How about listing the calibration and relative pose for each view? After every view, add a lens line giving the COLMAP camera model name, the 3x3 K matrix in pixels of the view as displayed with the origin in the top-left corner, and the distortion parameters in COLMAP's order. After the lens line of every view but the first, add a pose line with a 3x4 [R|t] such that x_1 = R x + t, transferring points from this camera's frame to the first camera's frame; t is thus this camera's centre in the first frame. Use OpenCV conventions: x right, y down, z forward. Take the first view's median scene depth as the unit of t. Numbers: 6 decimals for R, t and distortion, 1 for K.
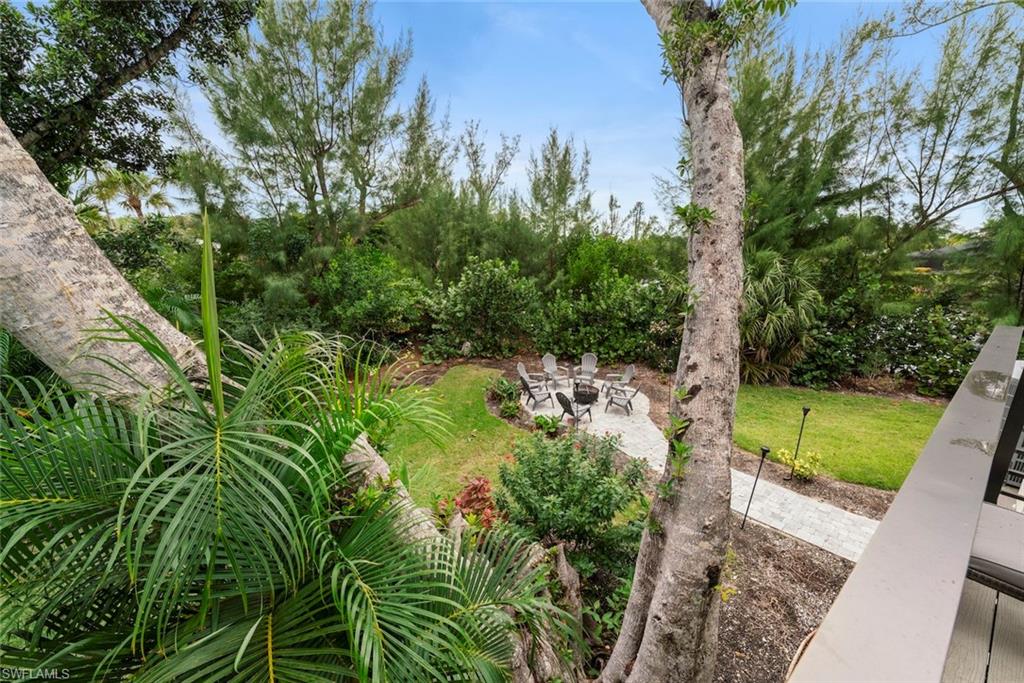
lens RADIAL K [[382.9, 0, 514.2], [0, 382.9, 337.3], [0, 0, 1]] dist [0.001261, 0.000080]
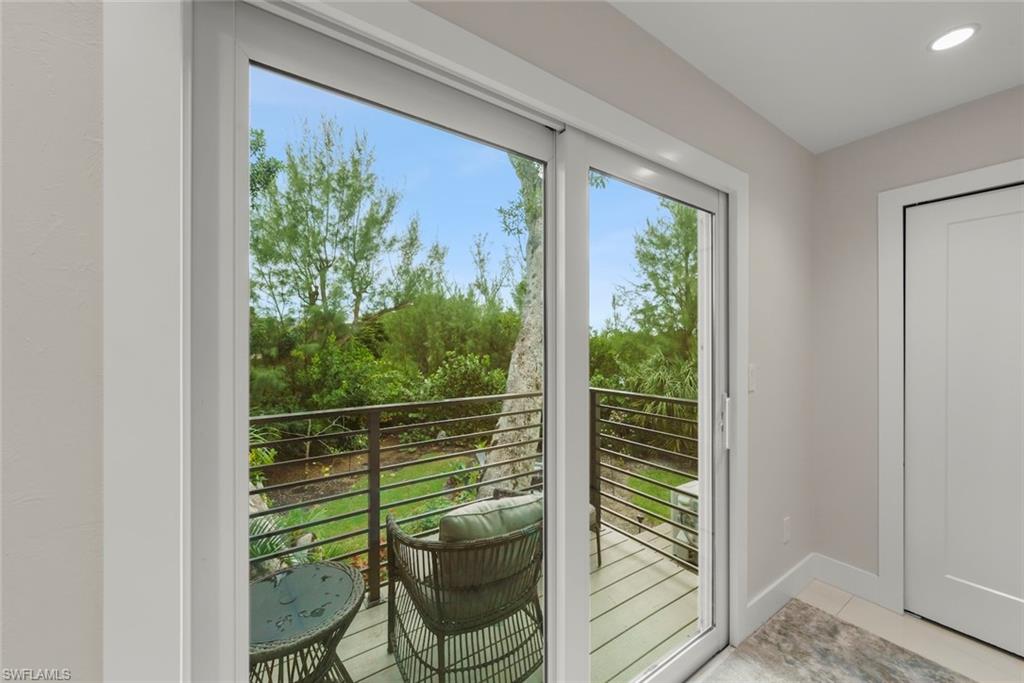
lens RADIAL K [[383.0, 0, 512.0], [0, 383.0, 341.5], [0, 0, 1]] dist [0.001388, 0.000034]
pose [[0.999310, -0.003539, -0.036965, 0.114139], [-0.005201, 0.972300, -0.233678, 0.019807], [0.036768, 0.233709, 0.971611, -0.083752]]
